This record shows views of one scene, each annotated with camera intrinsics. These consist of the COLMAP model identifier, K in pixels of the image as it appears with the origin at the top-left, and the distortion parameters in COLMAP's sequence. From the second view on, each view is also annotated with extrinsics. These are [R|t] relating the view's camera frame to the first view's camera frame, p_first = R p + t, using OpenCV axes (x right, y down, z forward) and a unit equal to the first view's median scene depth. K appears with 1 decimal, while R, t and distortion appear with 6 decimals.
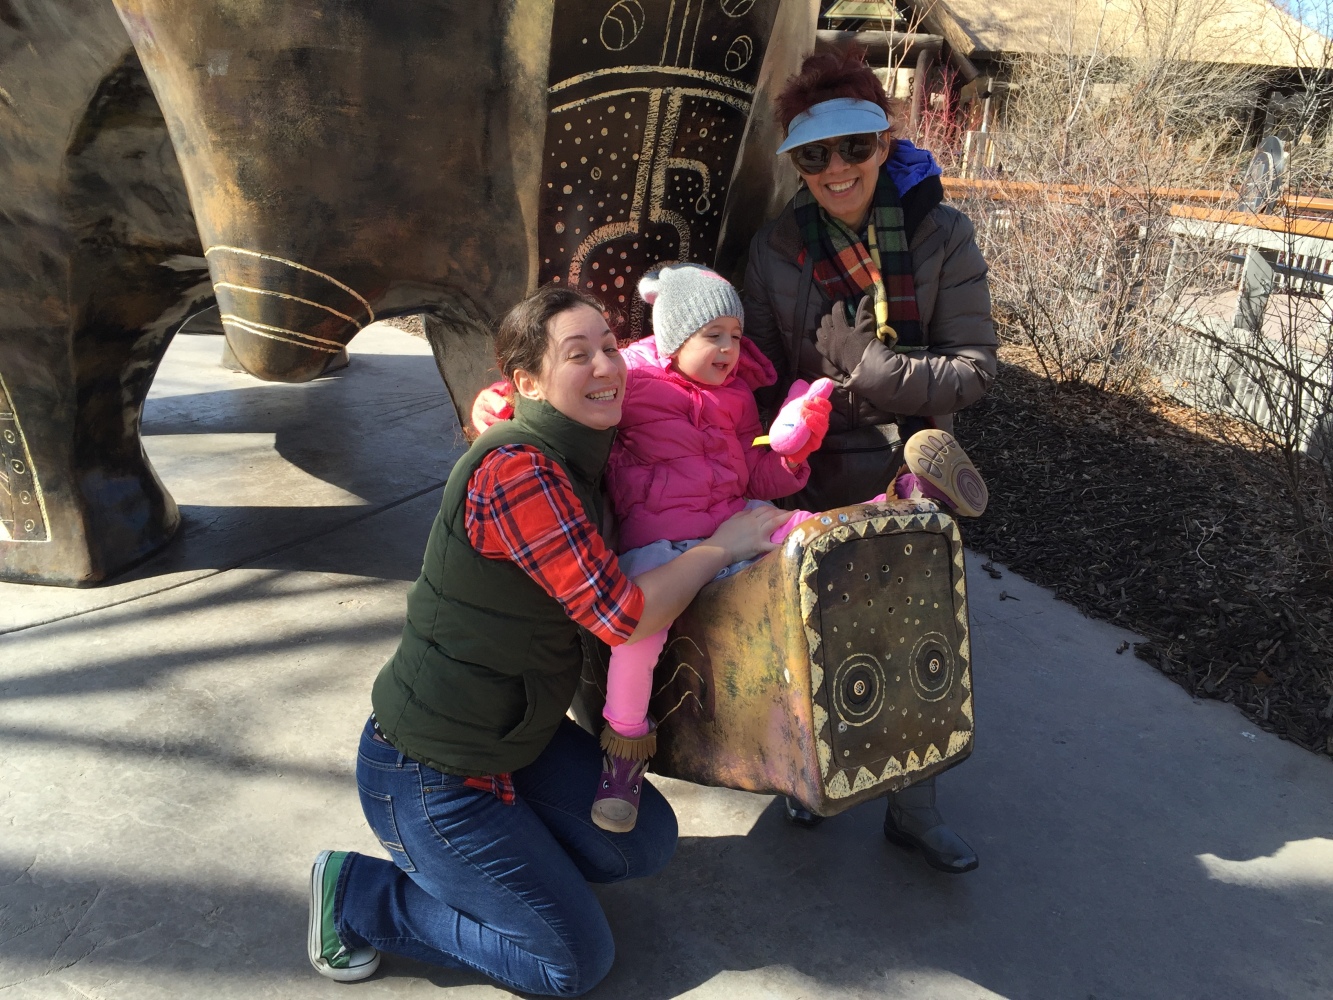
lens RADIAL K [[1122.8, 0, 666.4], [0, 1122.8, 502.0], [0, 0, 1]] dist [0.042158, -0.006157]
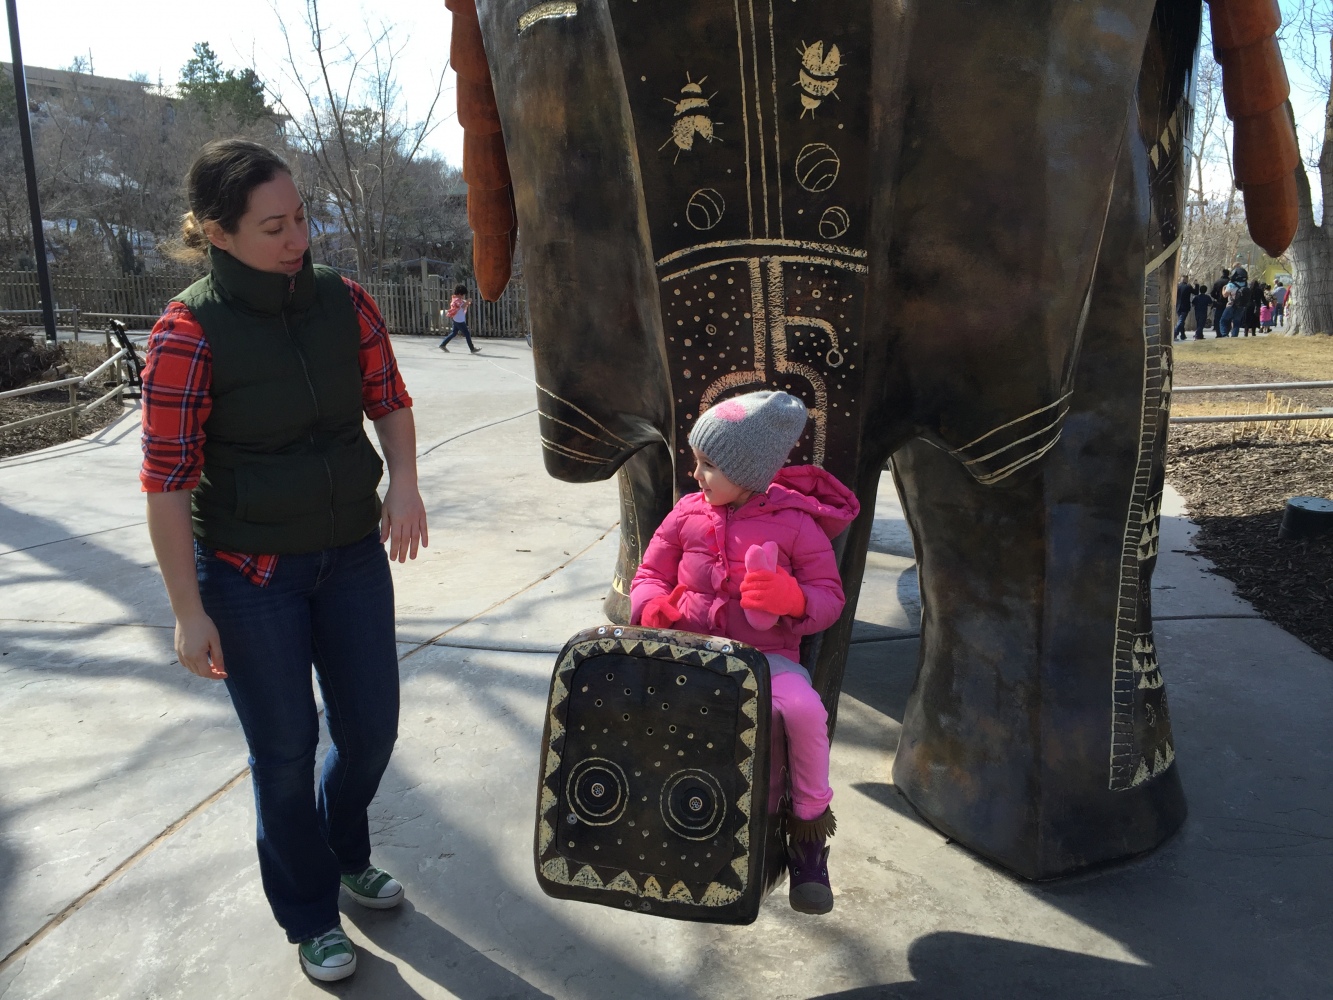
lens RADIAL K [[1122.8, 0, 666.6], [0, 1122.8, 499.8], [0, 0, 1]] dist [0.042158, -0.006157]
pose [[0.667462, 0.115613, -0.735614, 0.794136], [-0.213099, 0.976214, -0.039929, -0.063522], [0.713501, 0.183409, 0.676223, 0.213519]]
